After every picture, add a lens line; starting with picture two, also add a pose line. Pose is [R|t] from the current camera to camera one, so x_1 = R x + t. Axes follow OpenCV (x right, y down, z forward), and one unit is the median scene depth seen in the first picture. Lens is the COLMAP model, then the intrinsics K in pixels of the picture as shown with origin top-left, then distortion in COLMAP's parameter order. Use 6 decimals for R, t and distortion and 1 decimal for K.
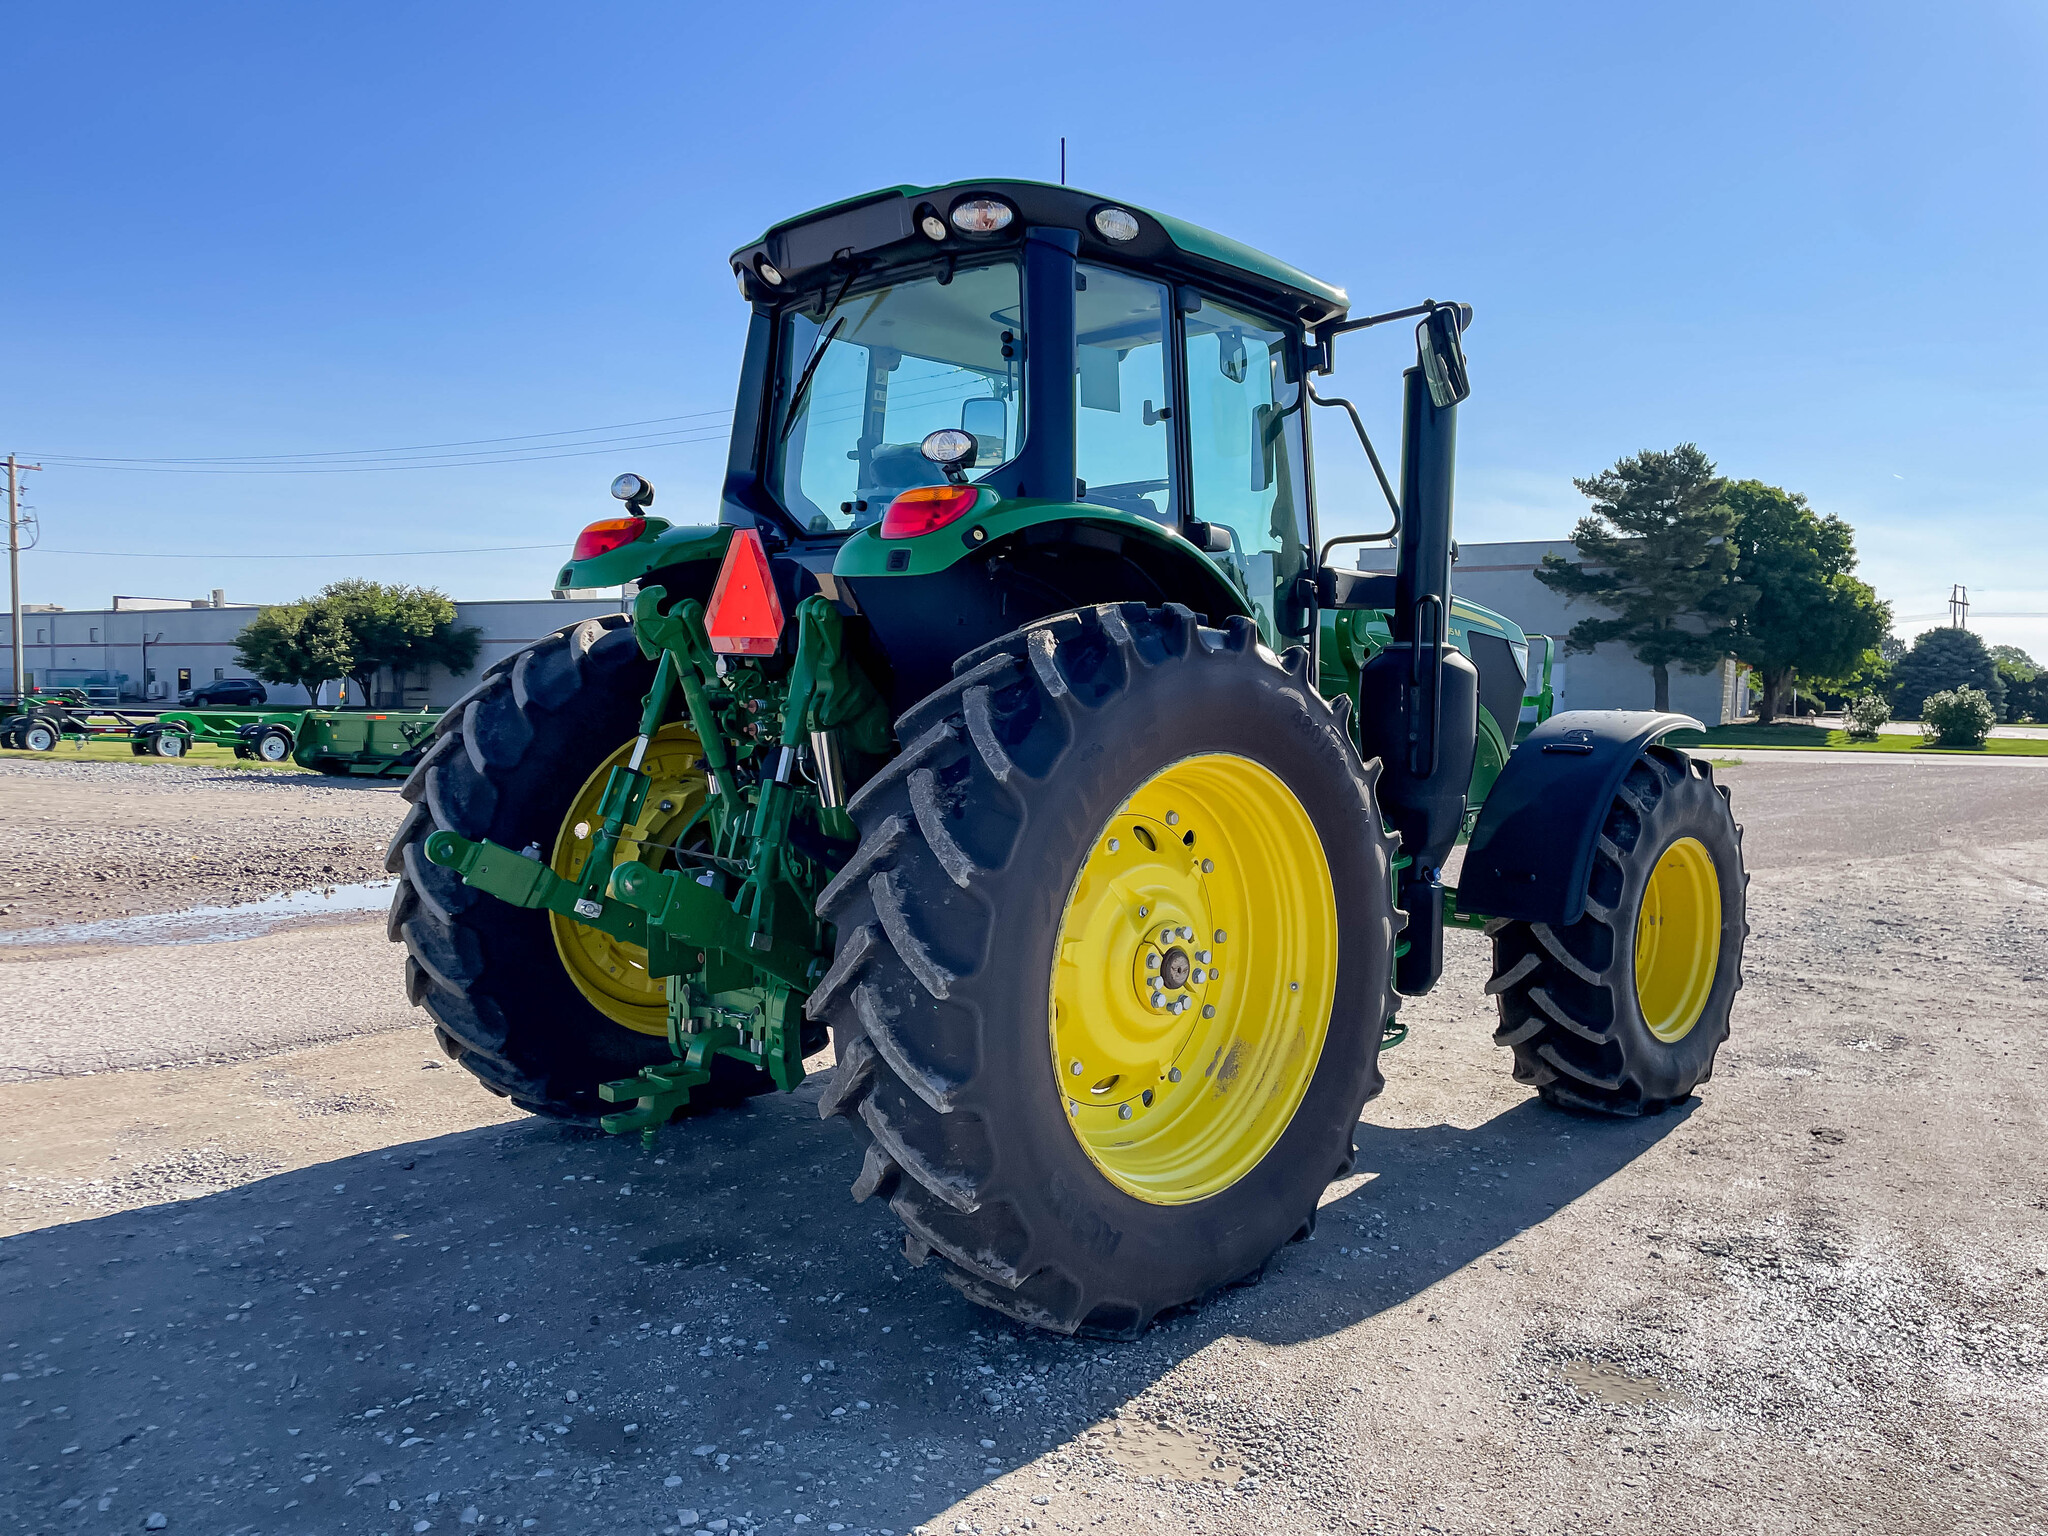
lens RADIAL K [[1550.8, 0, 1019.6], [0, 1550.8, 761.6], [0, 0, 1]] dist [0.091525, -0.118303]
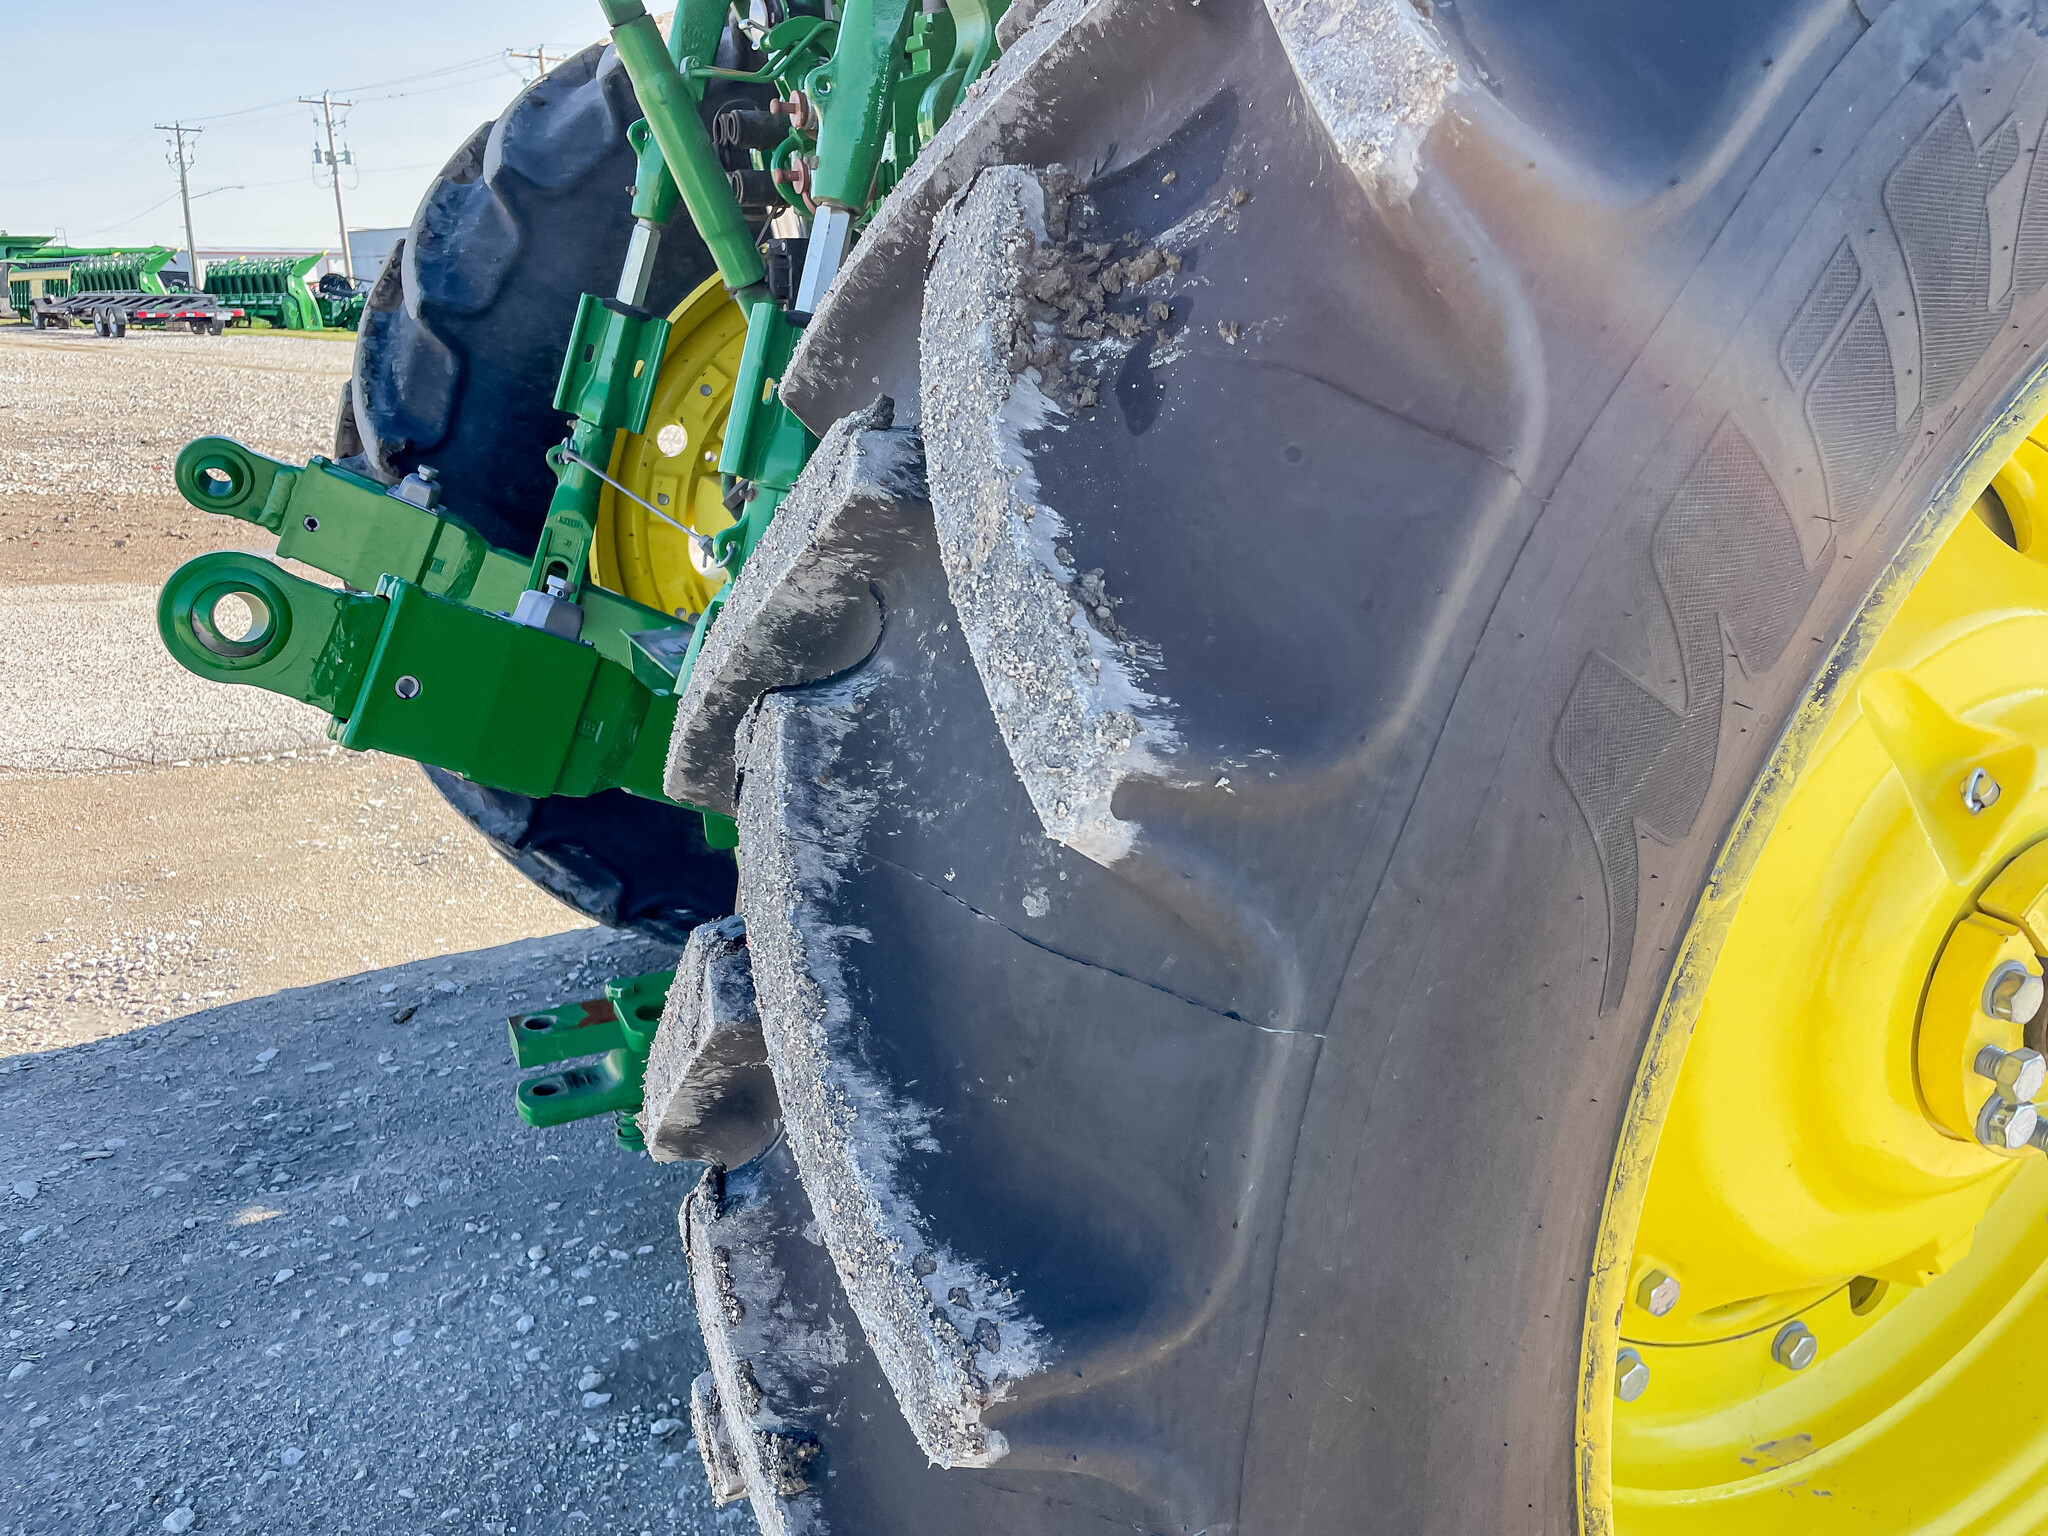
lens RADIAL K [[1554.9, 0, 1021.5], [0, 1554.9, 755.6], [0, 0, 1]] dist [0.100908, -0.132668]
pose [[0.950482, 0.071526, -0.302437, 0.003525], [0.005210, 0.969351, 0.245623, 0.018477], [0.310736, -0.235036, 0.920978, 0.537488]]
